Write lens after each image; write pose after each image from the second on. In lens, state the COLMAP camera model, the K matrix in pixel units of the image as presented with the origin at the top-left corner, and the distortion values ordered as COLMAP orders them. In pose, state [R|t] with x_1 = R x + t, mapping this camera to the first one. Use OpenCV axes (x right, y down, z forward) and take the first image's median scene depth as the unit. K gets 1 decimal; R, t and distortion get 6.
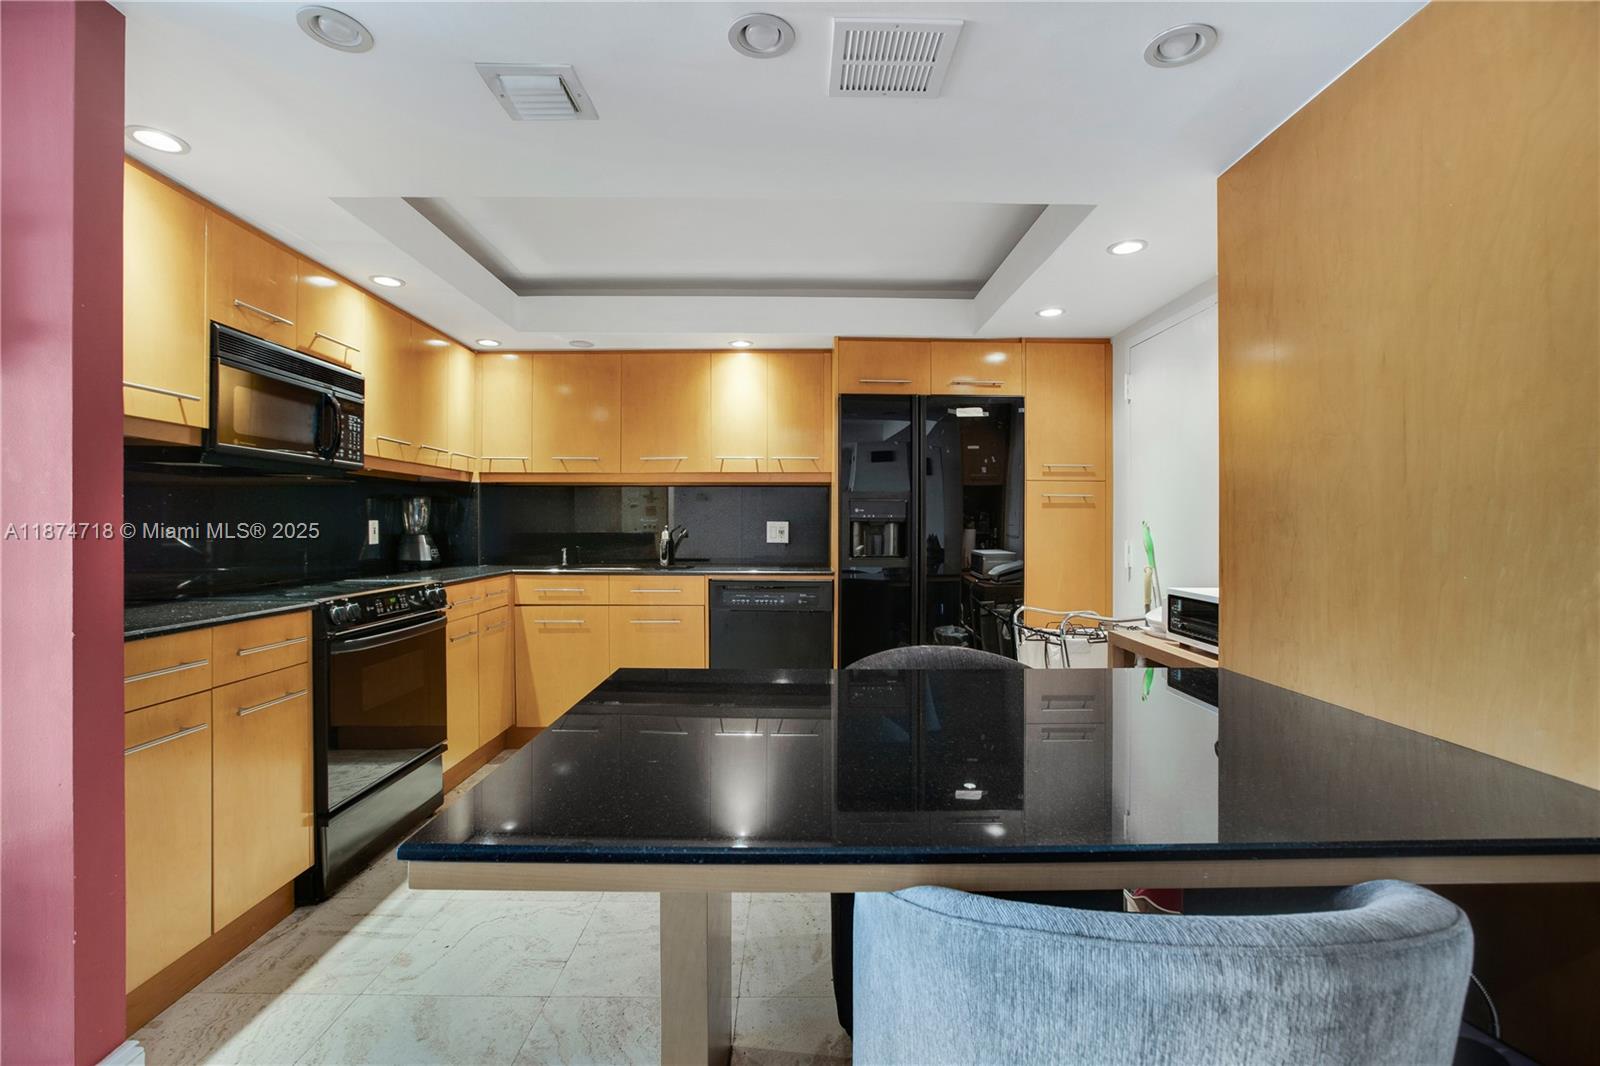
lens RADIAL K [[735.6, 0, 809.9], [0, 735.6, 521.7], [0, 0, 1]] dist [-0.023347, 0.005782]
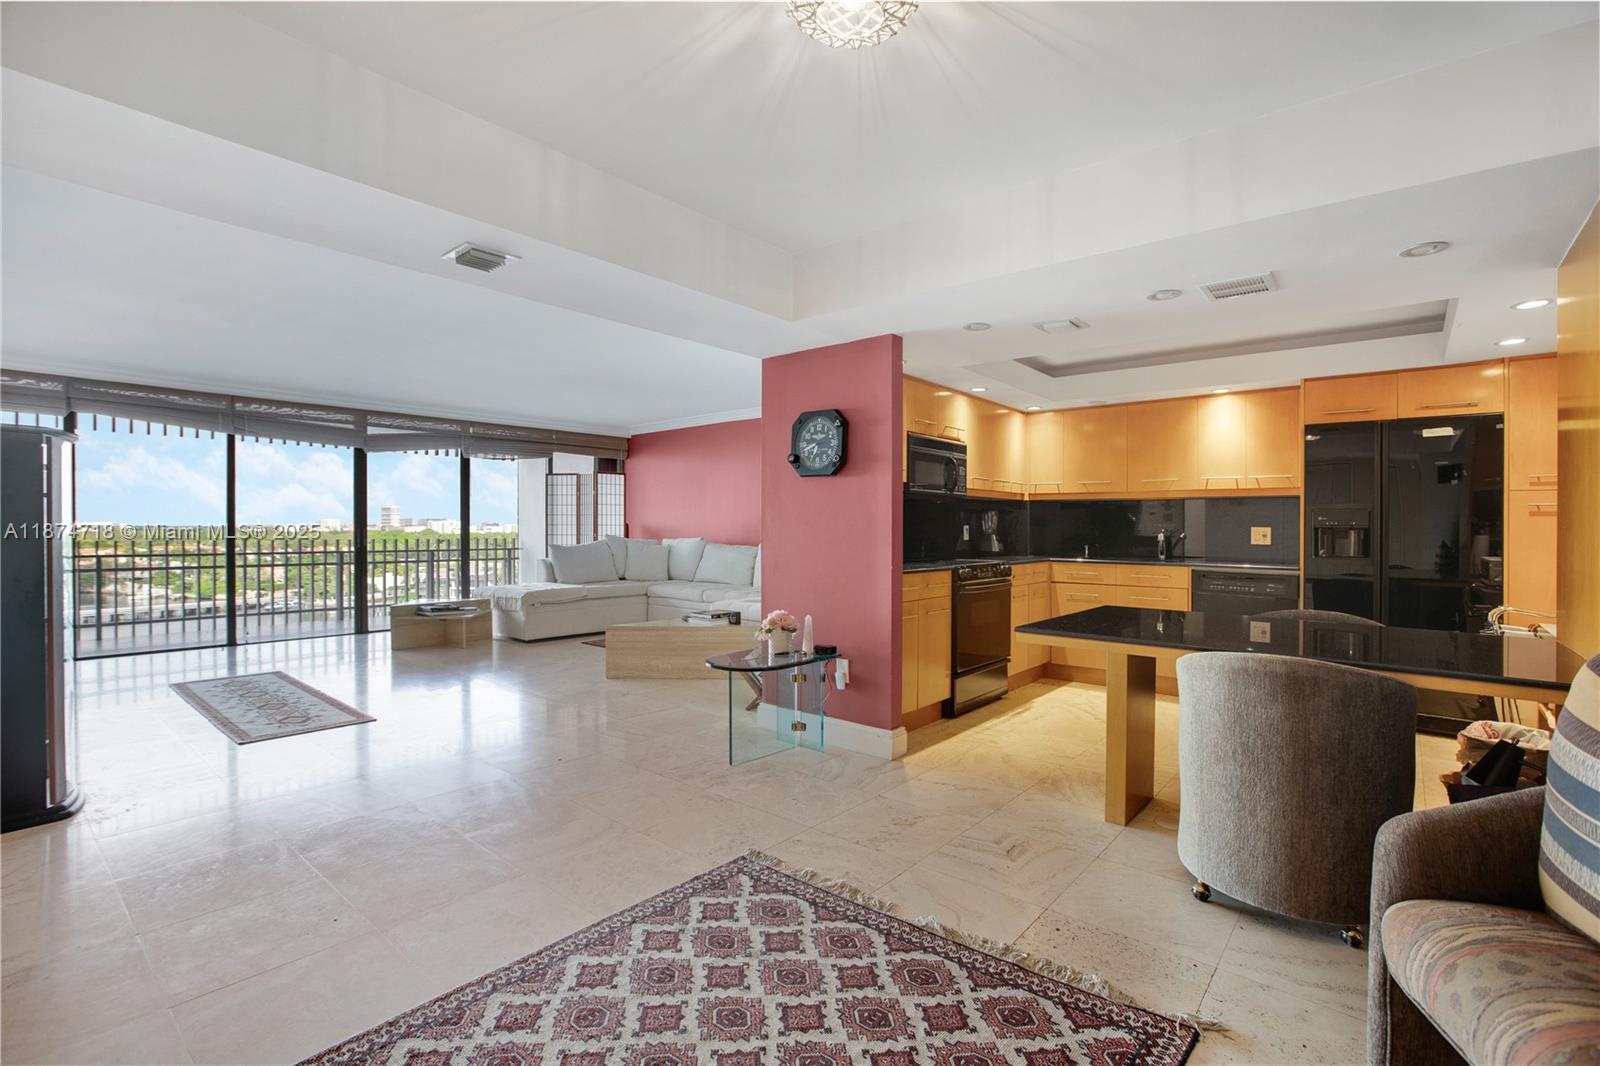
lens RADIAL K [[735.6, 0, 804.8], [0, 735.6, 522.8], [0, 0, 1]] dist [-0.023347, 0.005782]
pose [[0.756688, 0.000366, -0.653776, 0.249938], [-0.001859, 0.999997, -0.001592, -0.005138], [0.653773, 0.002420, 0.756687, -0.591219]]
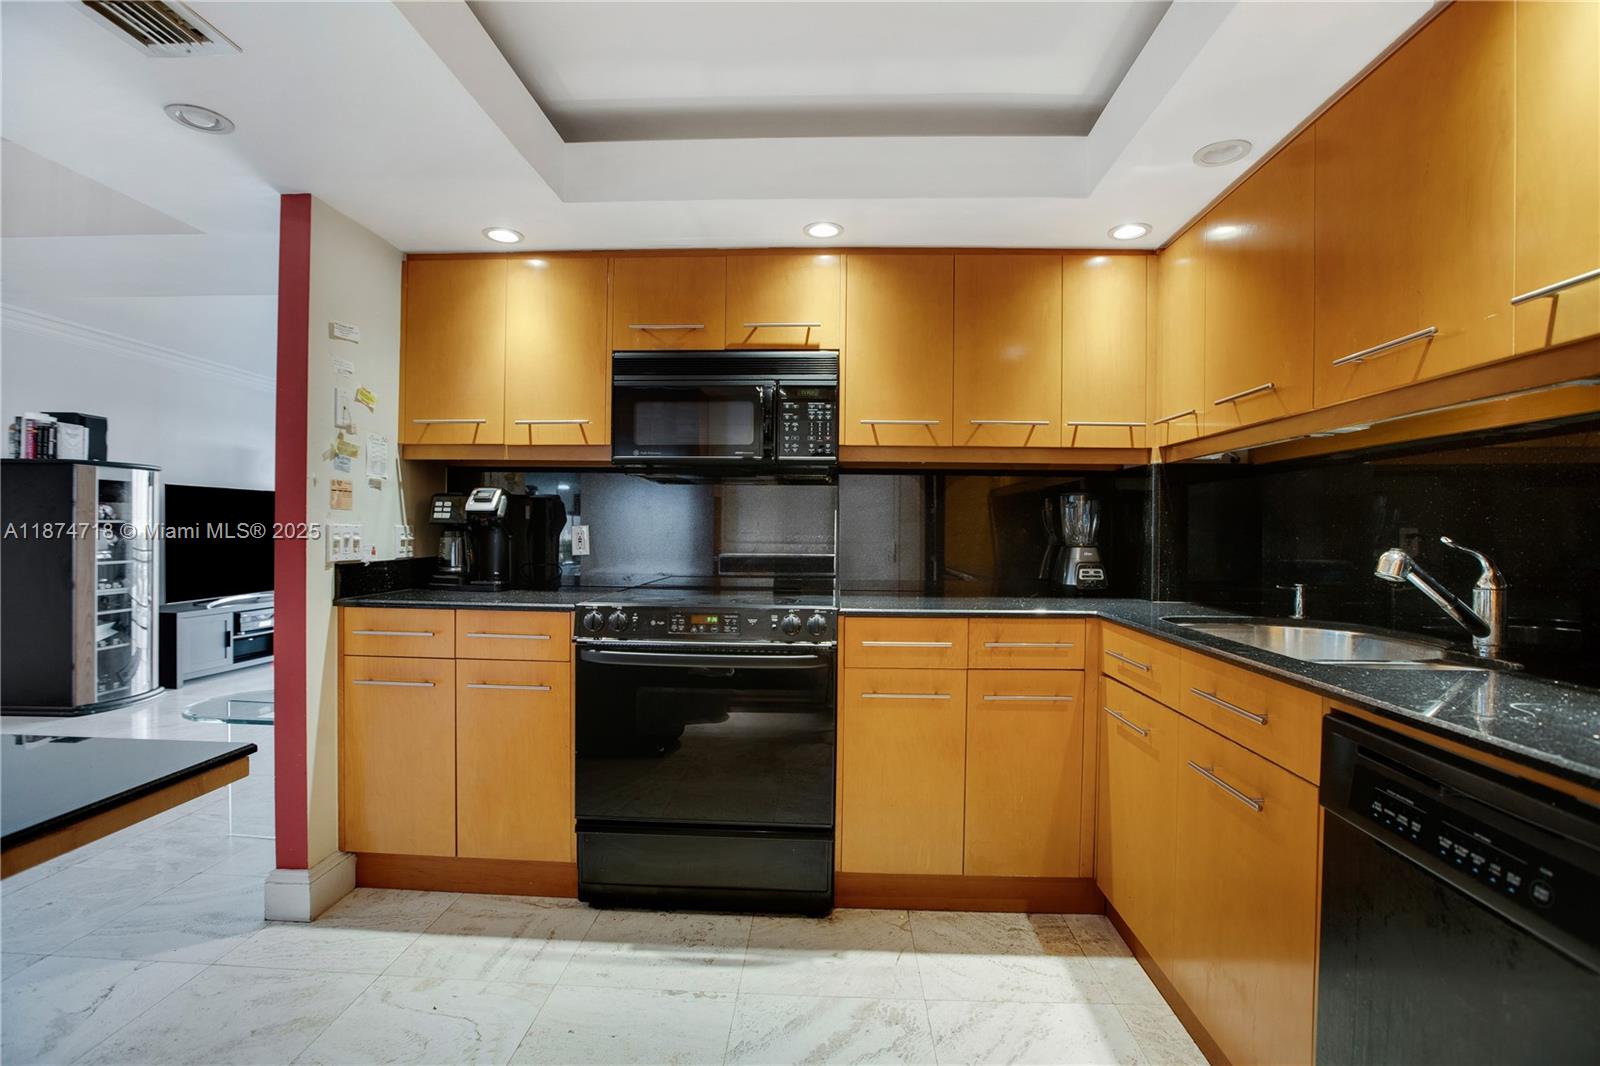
lens RADIAL K [[735.6, 0, 791.4], [0, 735.6, 530.9], [0, 0, 1]] dist [-0.023347, 0.005782]
pose [[-0.070566, 0.004697, -0.997496, 0.229376], [-0.006186, 0.999968, 0.005146, 0.000854], [0.997488, 0.006534, -0.070535, 1.002182]]
